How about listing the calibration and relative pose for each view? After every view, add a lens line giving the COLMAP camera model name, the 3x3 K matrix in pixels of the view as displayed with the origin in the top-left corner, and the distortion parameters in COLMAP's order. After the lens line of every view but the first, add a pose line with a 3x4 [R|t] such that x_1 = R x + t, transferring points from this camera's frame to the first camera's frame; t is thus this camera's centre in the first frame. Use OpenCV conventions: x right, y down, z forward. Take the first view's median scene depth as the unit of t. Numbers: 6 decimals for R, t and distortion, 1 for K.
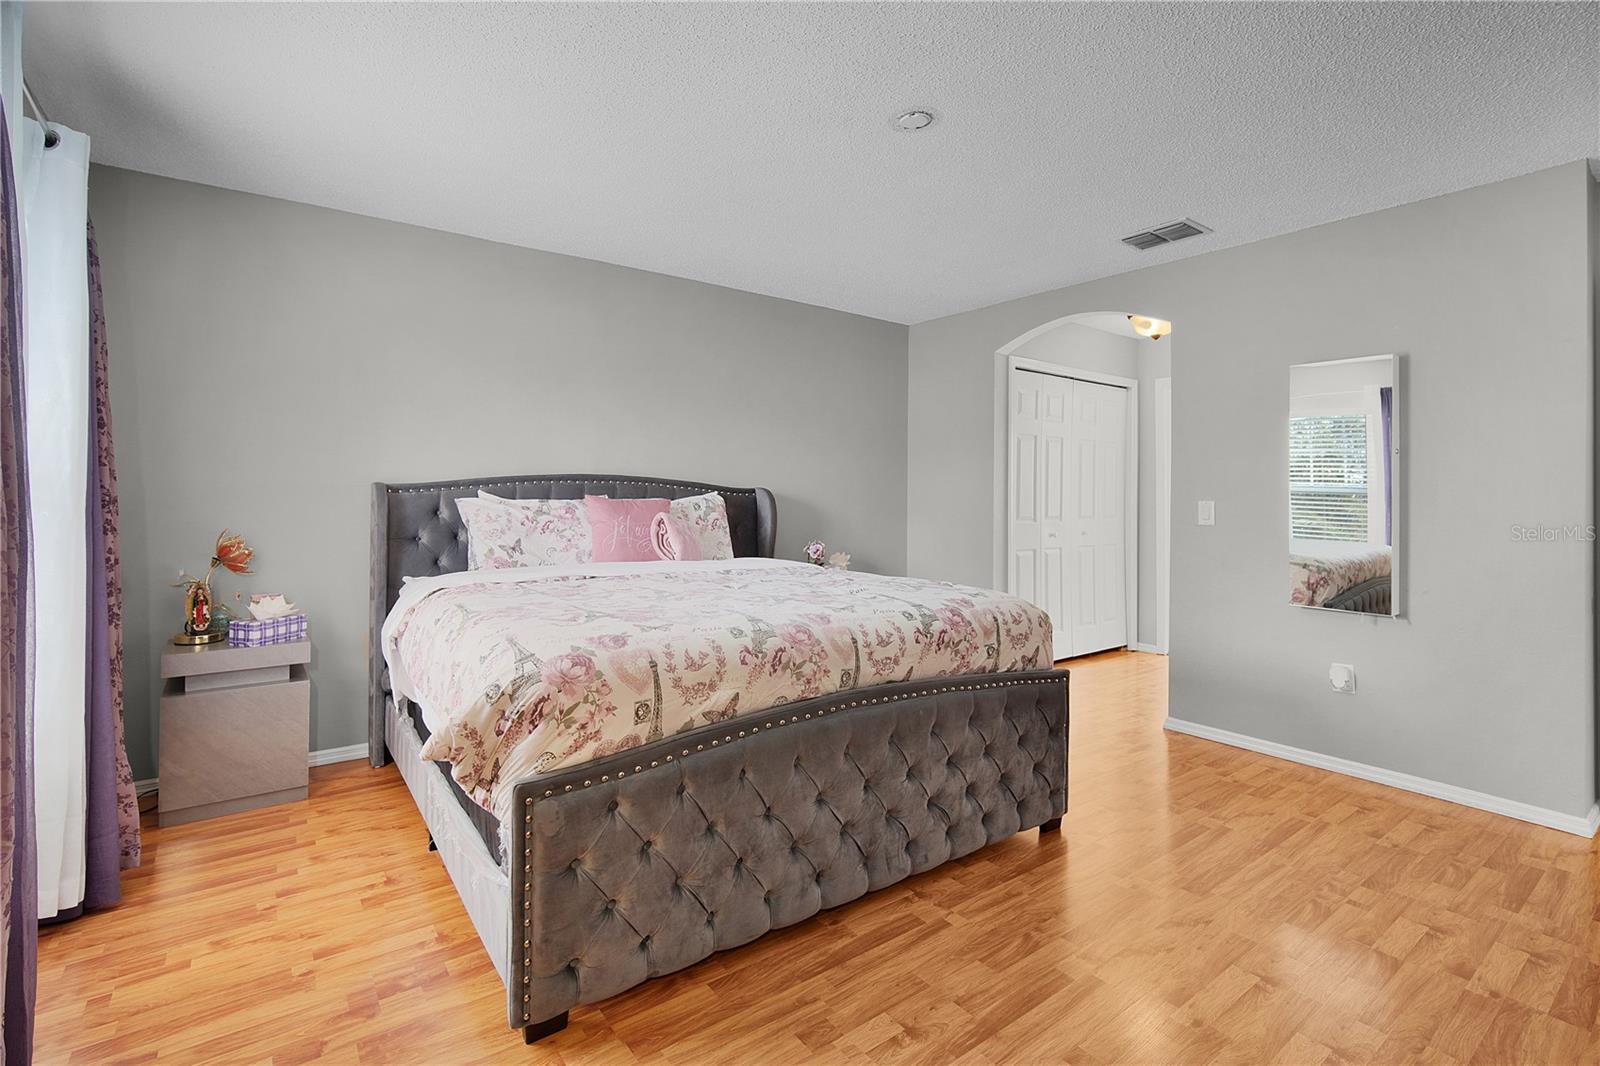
lens RADIAL K [[719.3, 0, 799.5], [0, 719.3, 511.2], [0, 0, 1]] dist [0.000093, 0.000056]
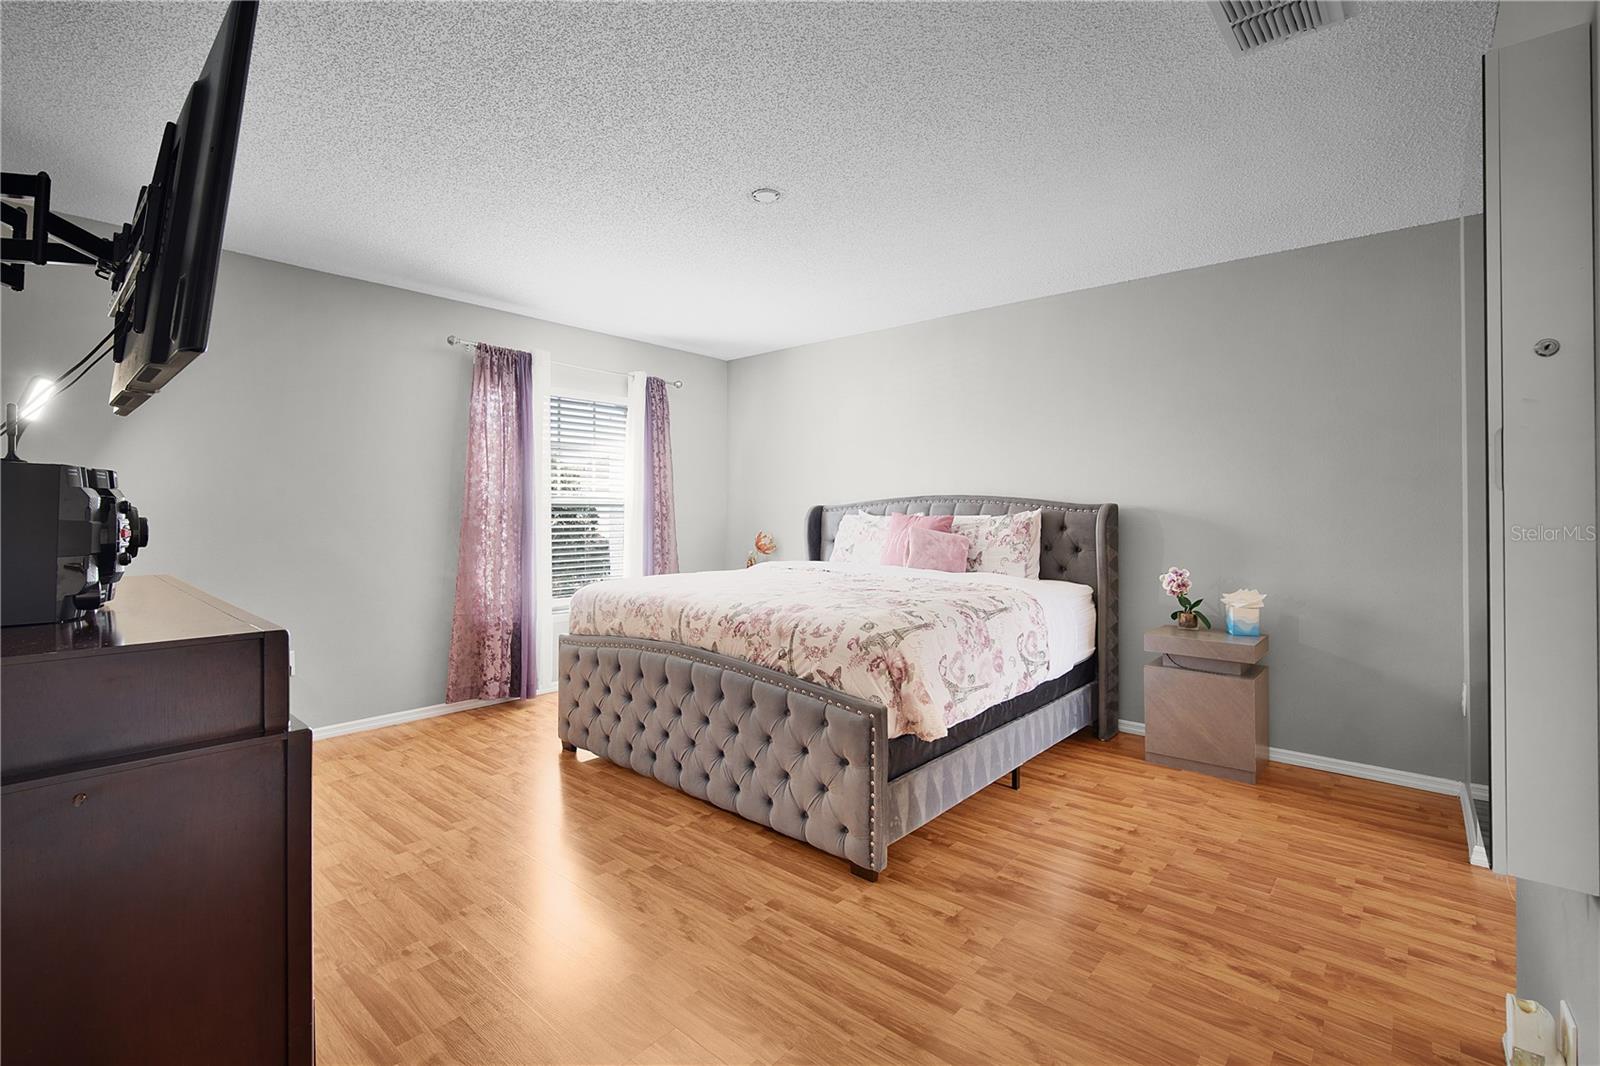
lens RADIAL K [[719.3, 0, 799.5], [0, 719.3, 511.2], [0, 0, 1]] dist [0.000093, 0.000056]
pose [[0.224757, -0.008594, -0.974377, 1.423143], [-0.019629, 0.999718, -0.013345, -0.006725], [0.974217, 0.022126, 0.224525, 0.826491]]
